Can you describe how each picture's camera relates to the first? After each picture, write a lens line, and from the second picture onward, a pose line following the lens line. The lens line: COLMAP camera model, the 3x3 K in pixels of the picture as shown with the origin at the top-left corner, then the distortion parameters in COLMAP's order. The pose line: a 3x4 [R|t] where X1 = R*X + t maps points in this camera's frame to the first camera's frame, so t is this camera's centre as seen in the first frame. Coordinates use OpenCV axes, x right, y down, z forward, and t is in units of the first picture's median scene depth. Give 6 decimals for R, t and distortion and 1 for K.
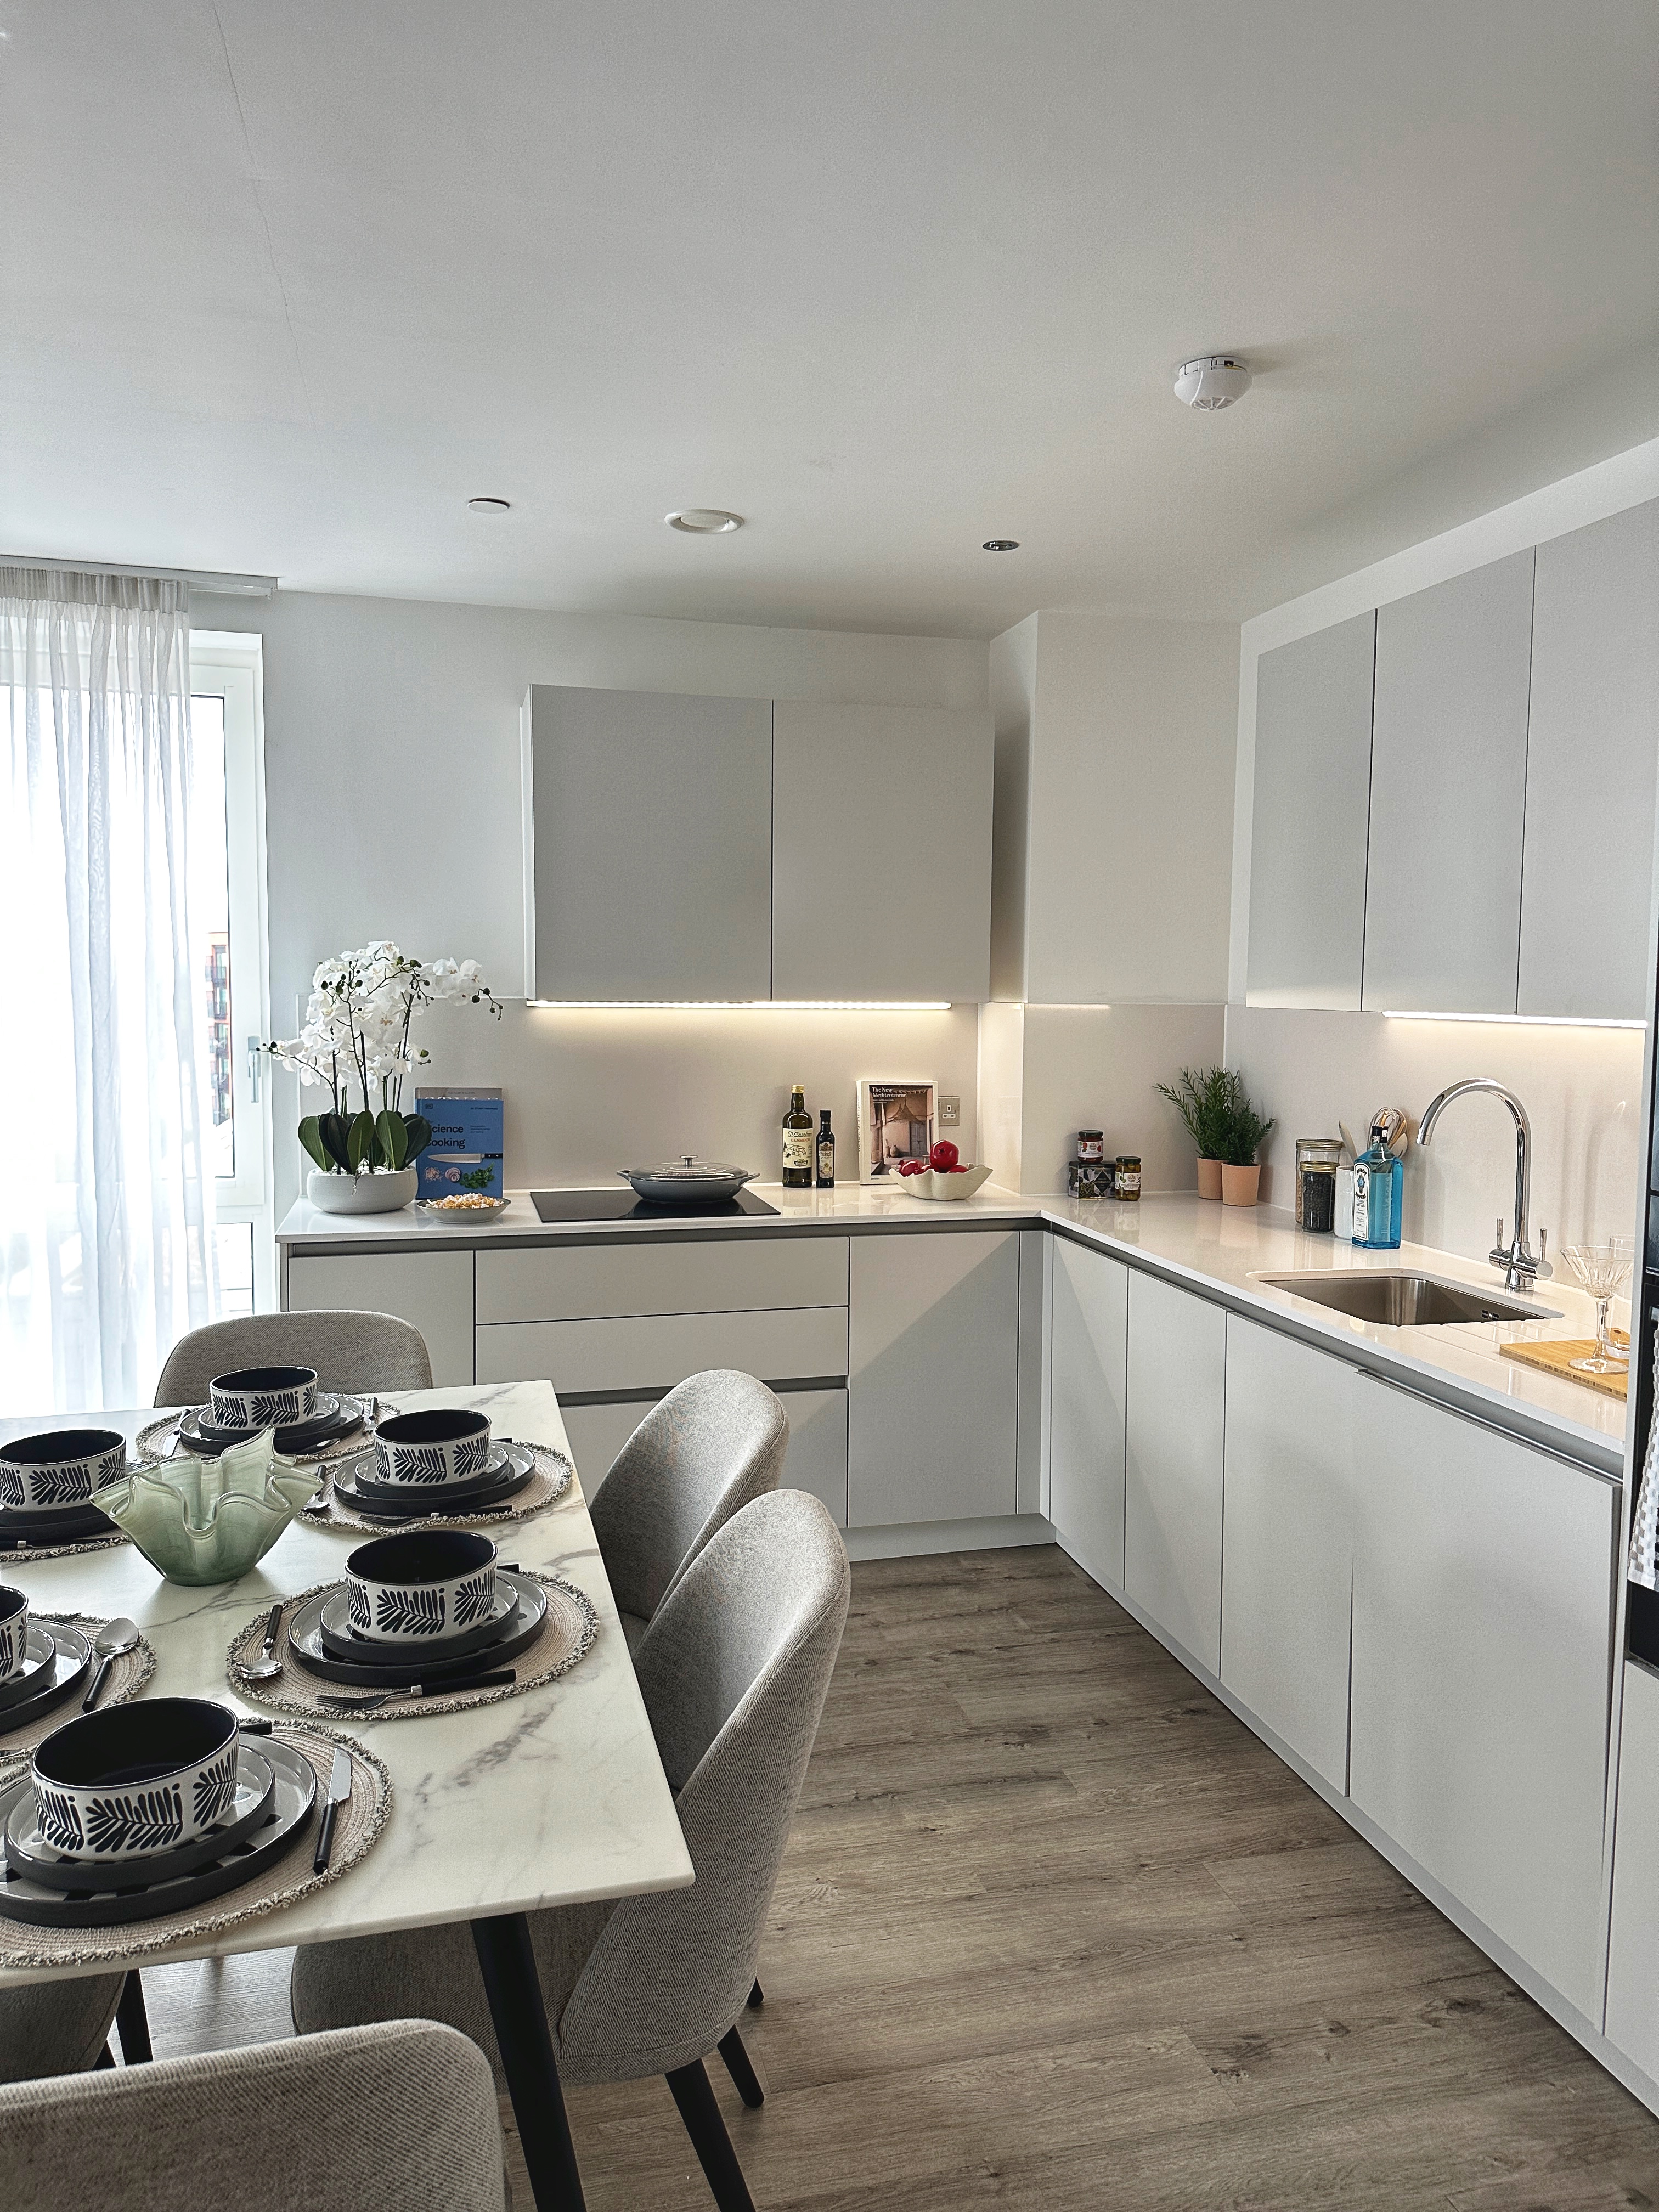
lens RADIAL K [[1536.0, 0, 853.3], [0, 1536.0, 1107.5], [0, 0, 1]] dist [0.016734, -0.003028]
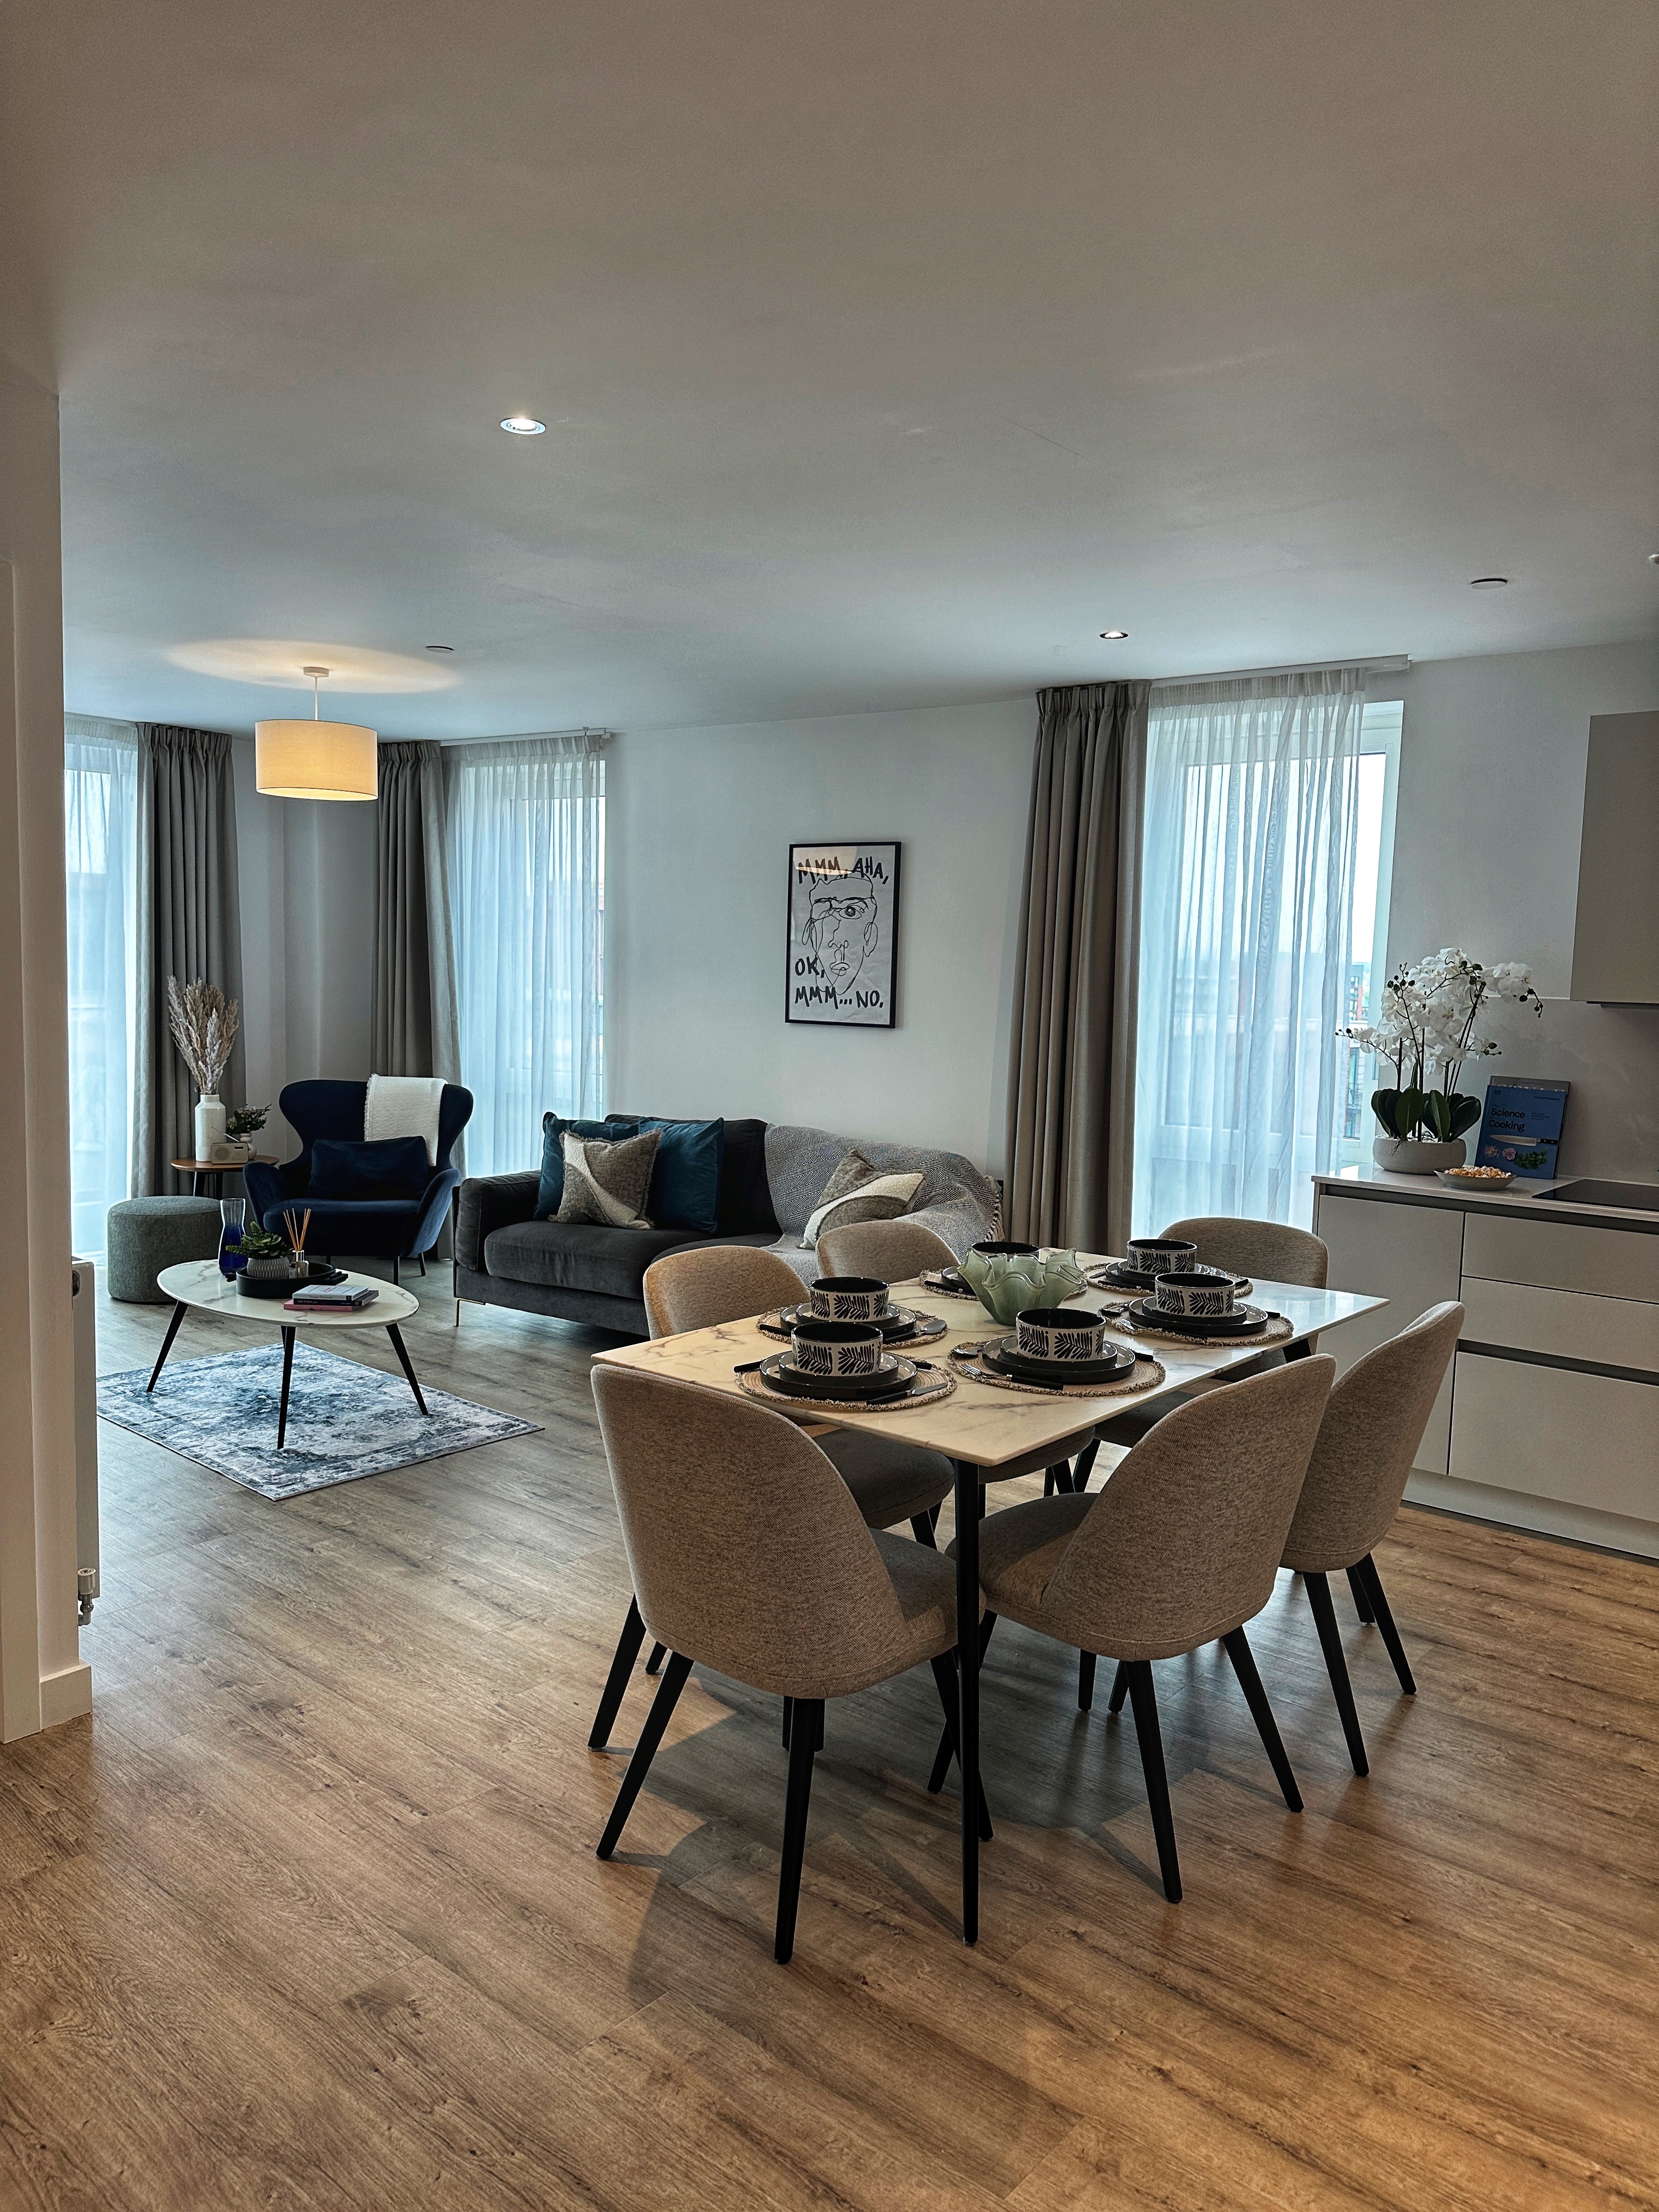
lens RADIAL K [[1536.0, 0, 844.3], [0, 1536.0, 1102.5], [0, 0, 1]] dist [0.016734, -0.003028]
pose [[0.585935, 0.084422, -0.805949, 0.383427], [-0.091427, 0.995095, 0.037767, 0.008348], [0.805184, 0.051557, 0.590780, -0.074665]]
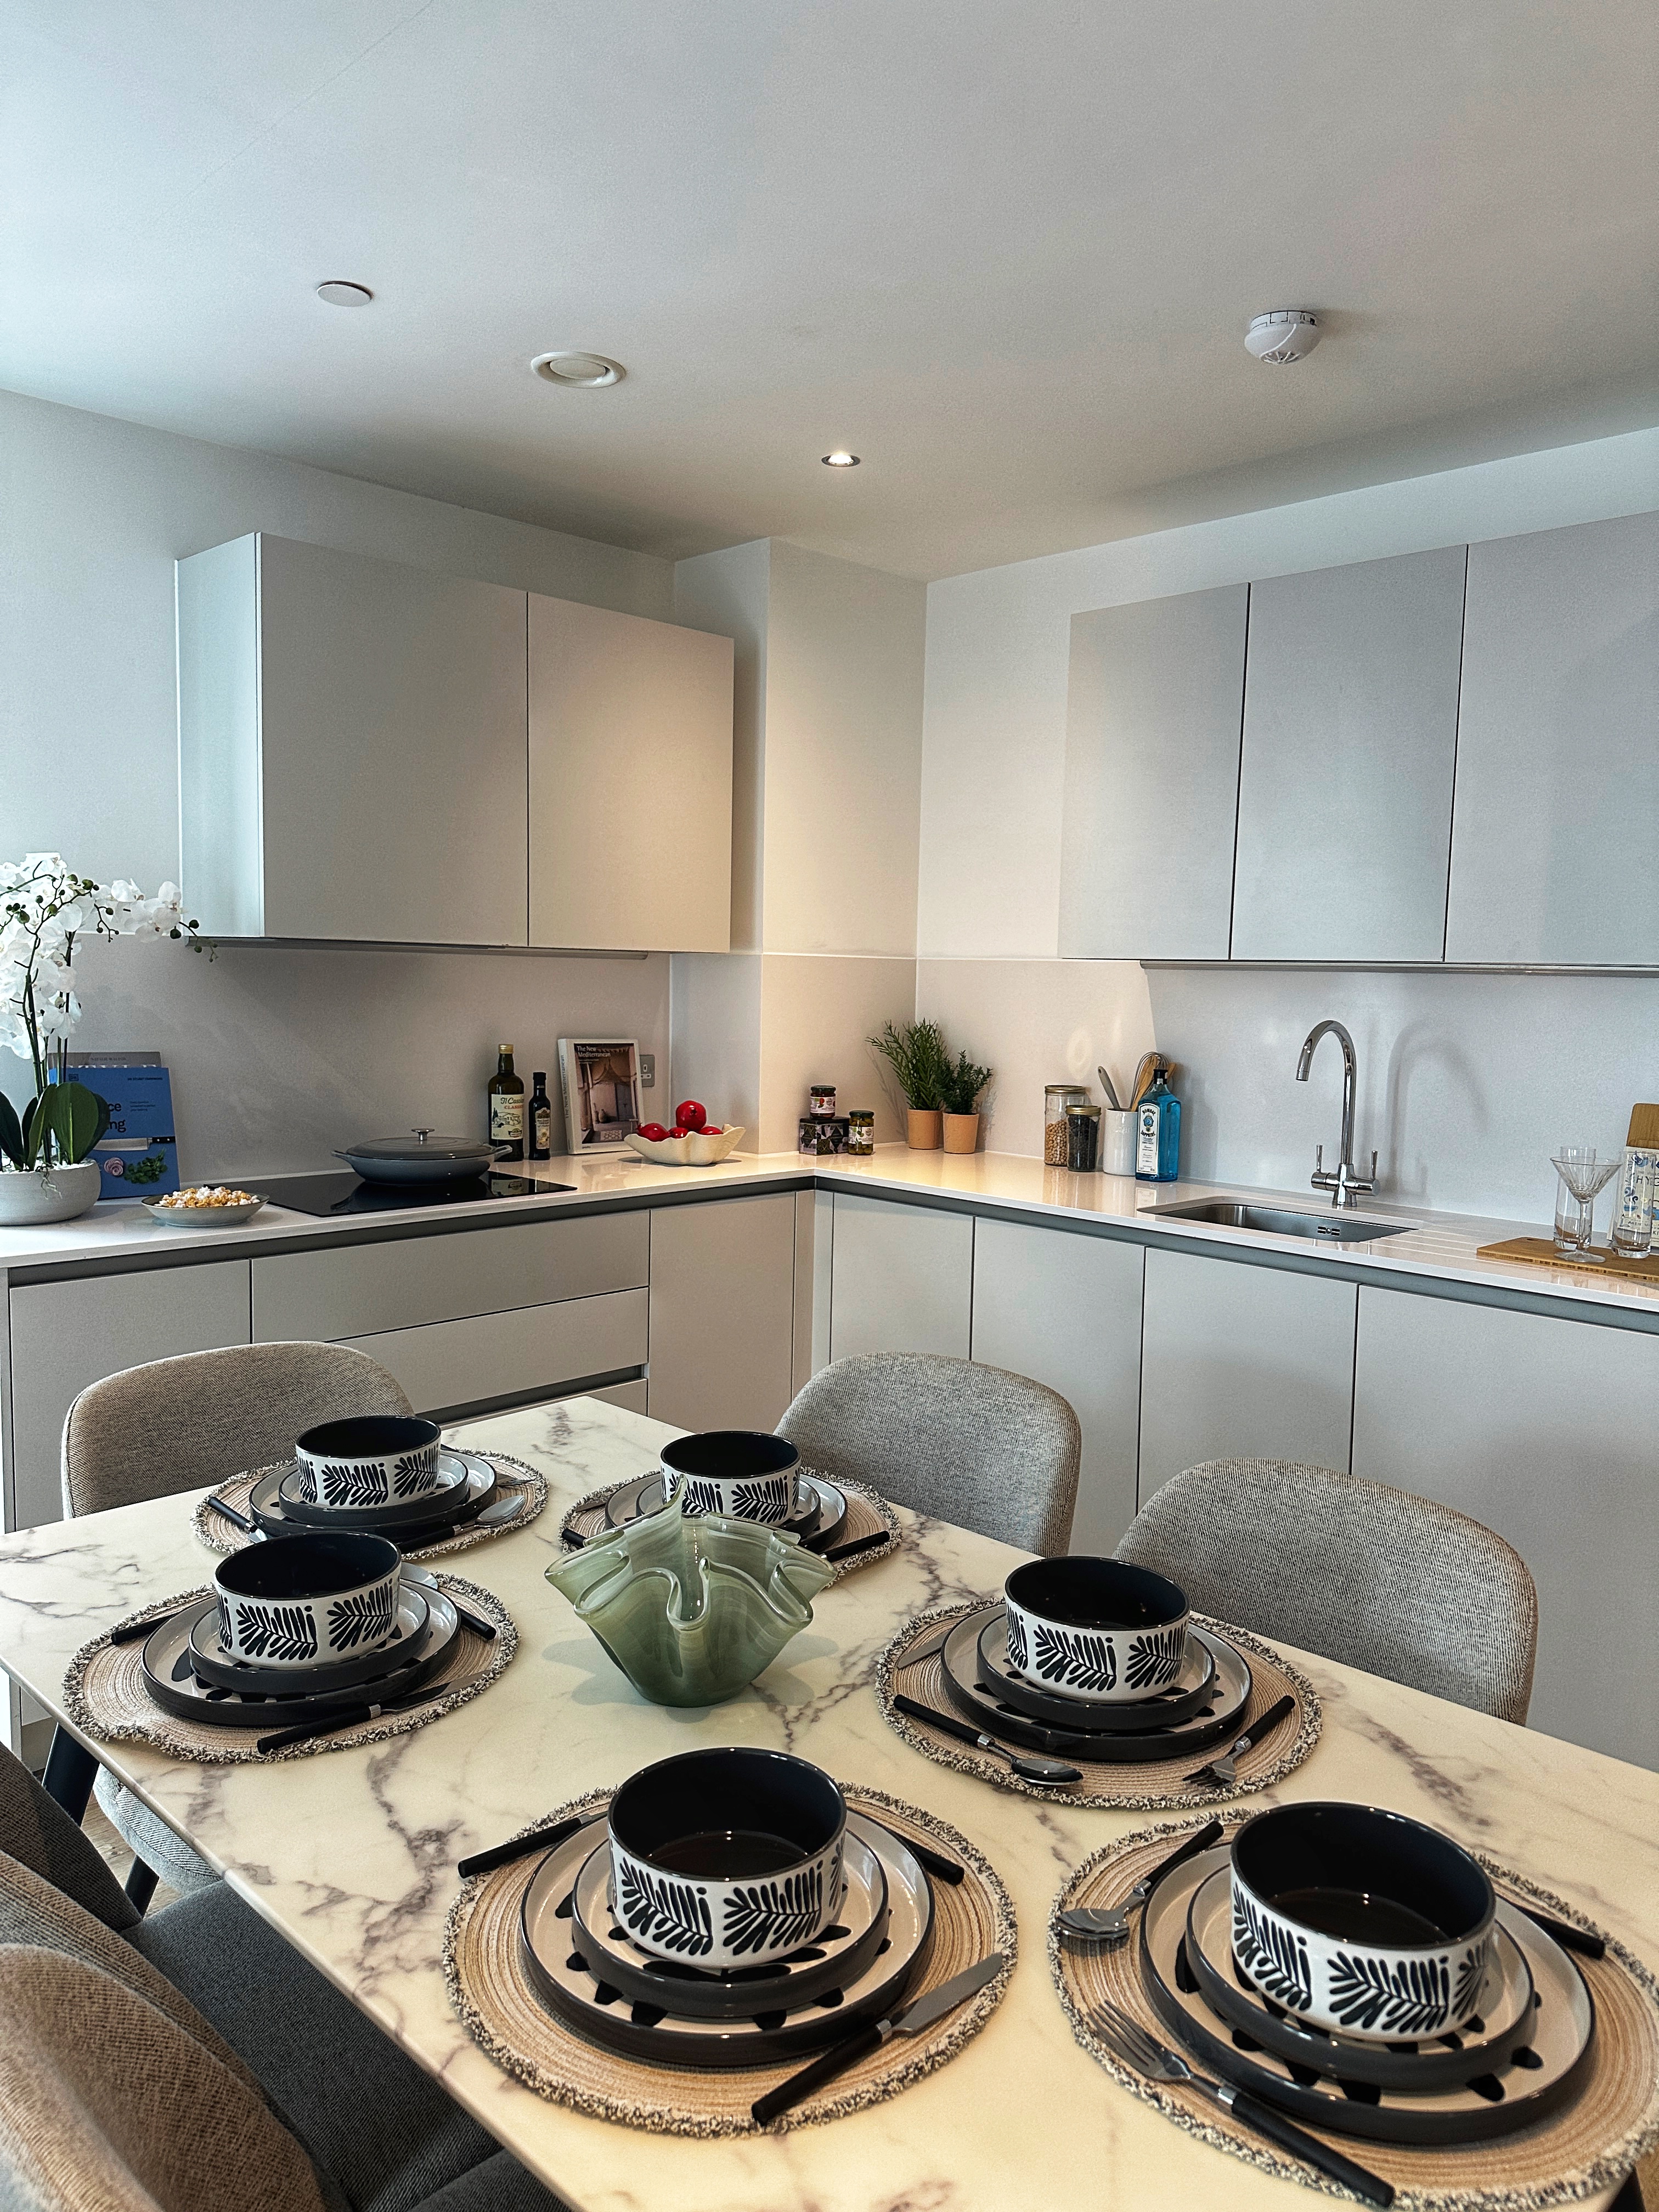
lens RADIAL K [[1536.0, 0, 833.1], [0, 1536.0, 1111.9], [0, 0, 1]] dist [0.016734, -0.003028]
pose [[0.857226, -0.037251, 0.513590, -0.361535], [0.027786, 0.999273, 0.026101, 0.006889], [-0.514189, -0.008104, 0.857638, 0.171136]]
